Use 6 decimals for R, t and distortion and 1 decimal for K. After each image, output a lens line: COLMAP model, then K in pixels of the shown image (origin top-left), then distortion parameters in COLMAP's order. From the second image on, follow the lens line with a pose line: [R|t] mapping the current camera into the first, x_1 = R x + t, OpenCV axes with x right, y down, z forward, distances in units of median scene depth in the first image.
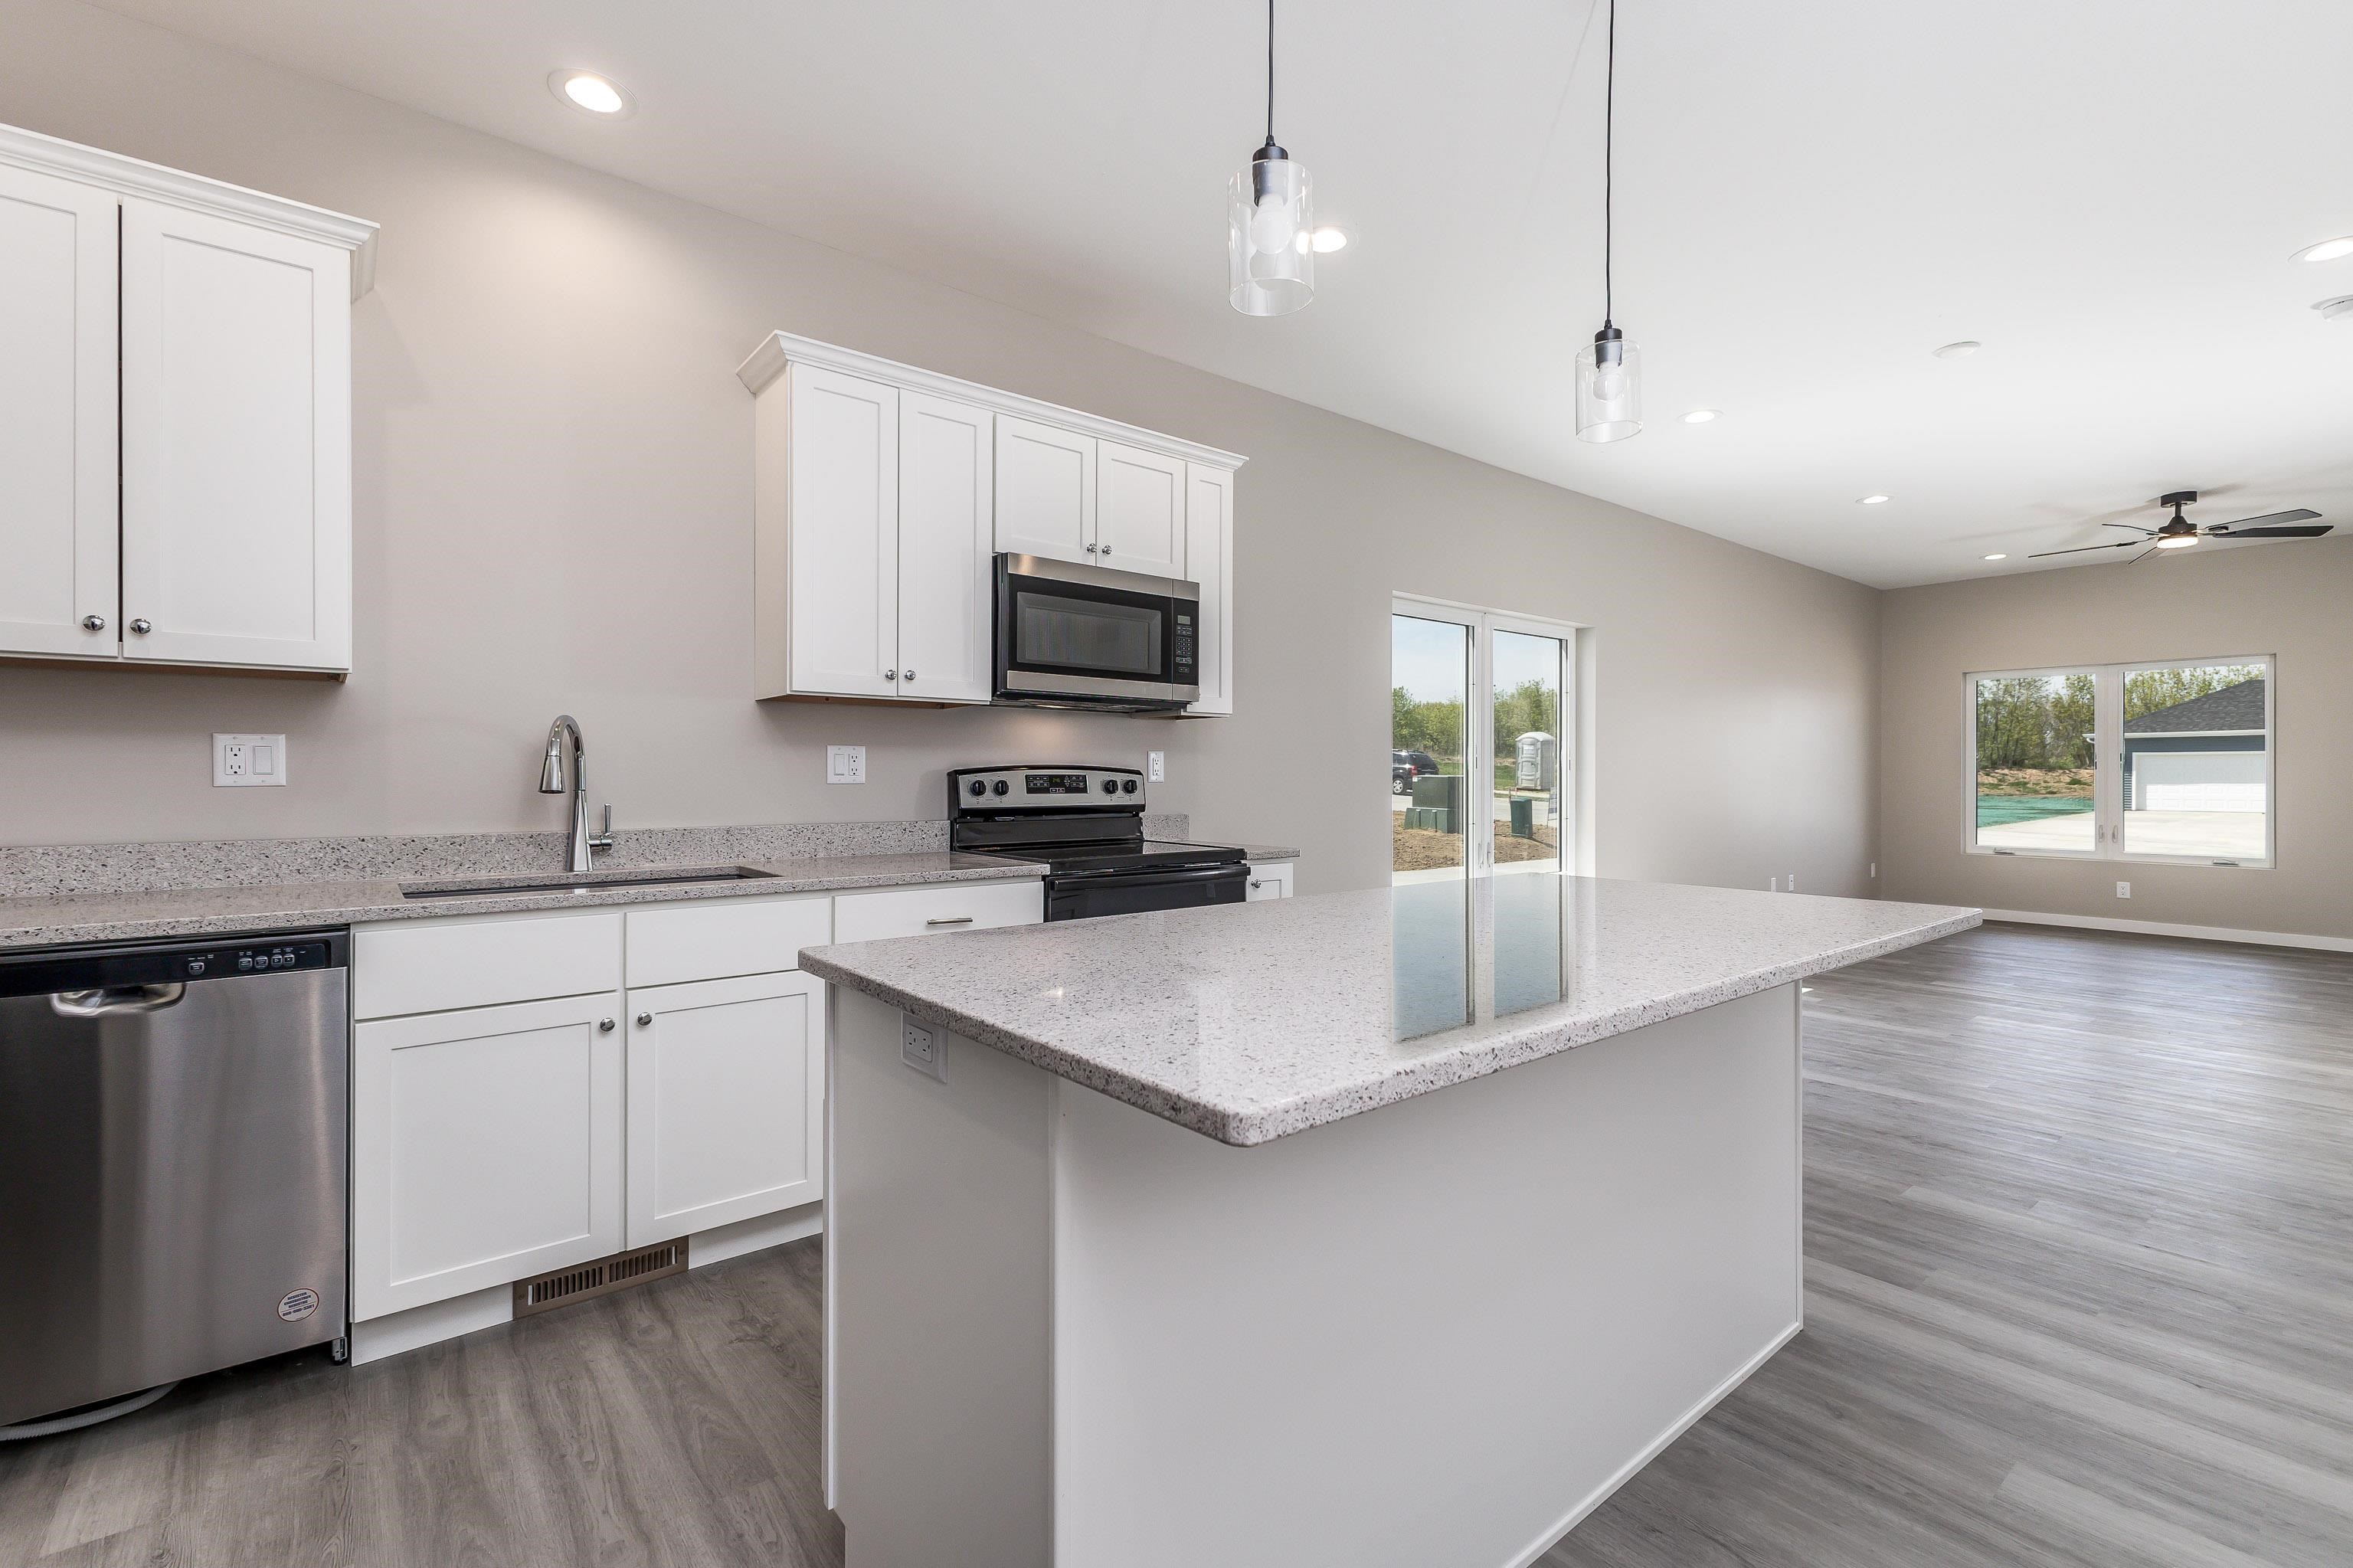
lens RADIAL K [[1036.3, 0, 1176.5], [0, 1036.3, 784.0], [0, 0, 1]] dist [0.001427, 0.000170]
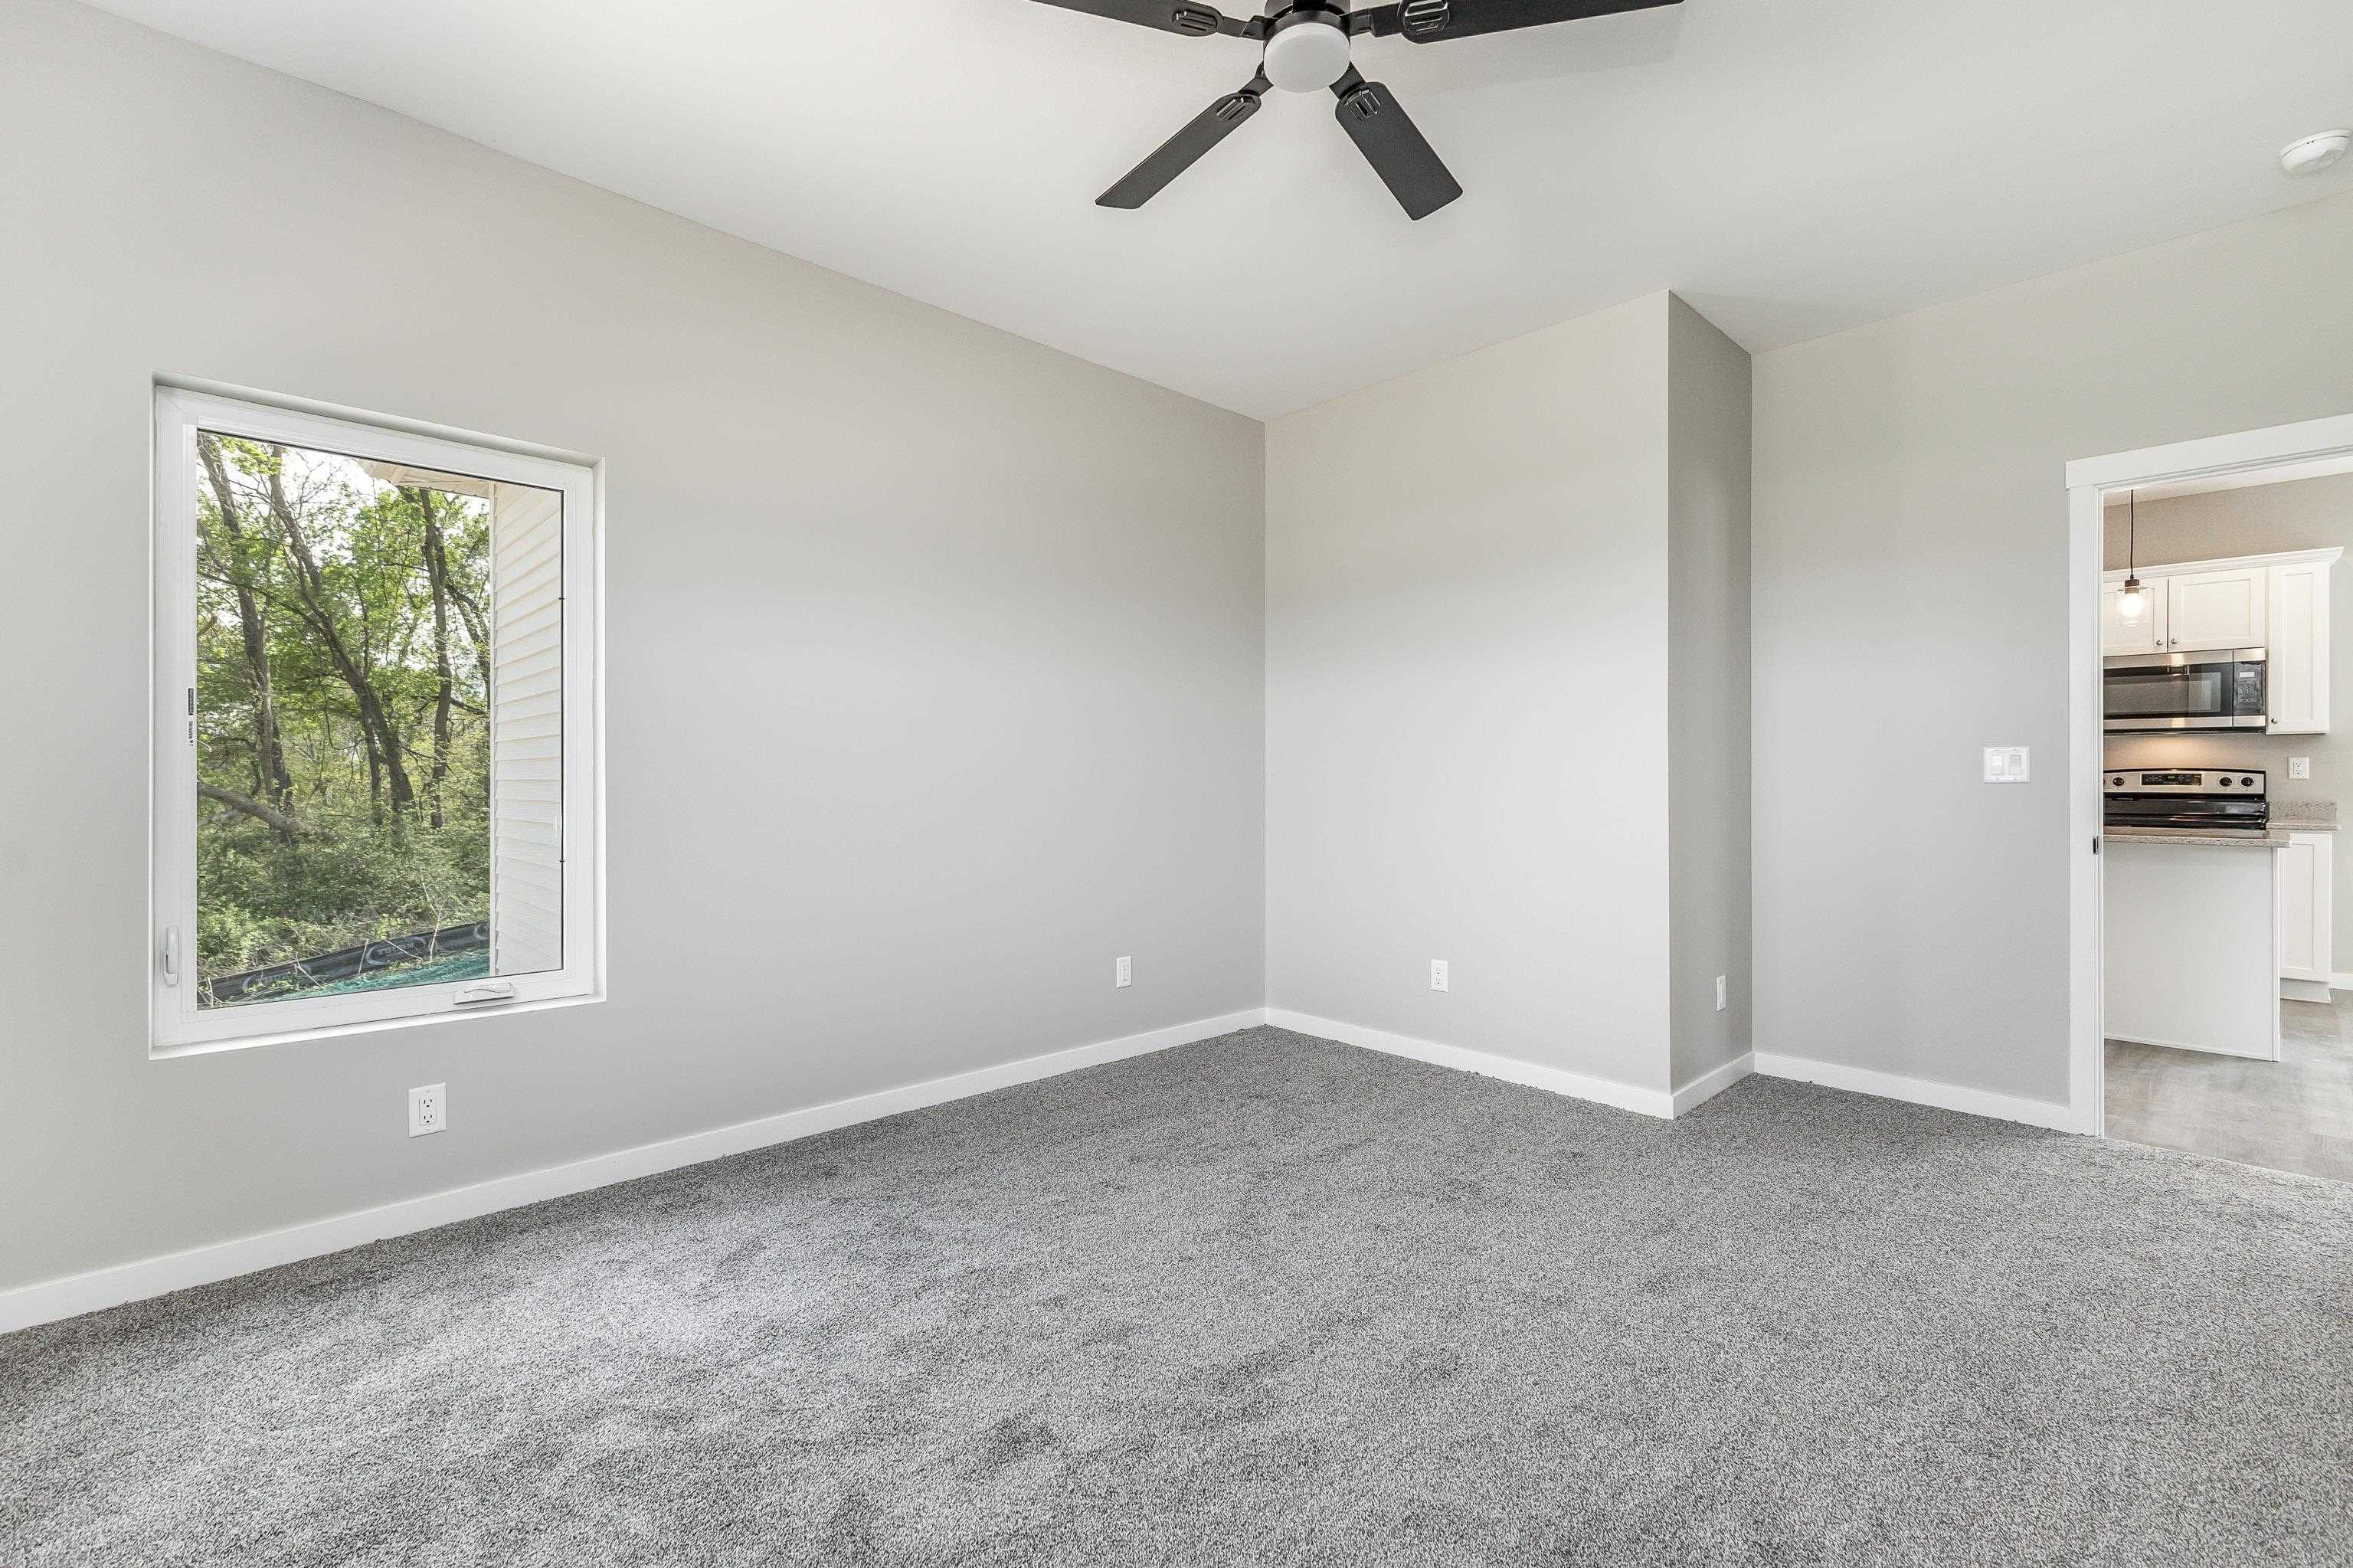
lens RADIAL K [[1036.3, 0, 1176.5], [0, 1036.3, 784.0], [0, 0, 1]] dist [0.001427, 0.000170]
pose [[0.064596, 0.004957, -0.997899, 1.436447], [-0.003582, 0.999982, 0.004735, 0.004965], [0.997905, 0.003269, 0.064613, -0.696855]]
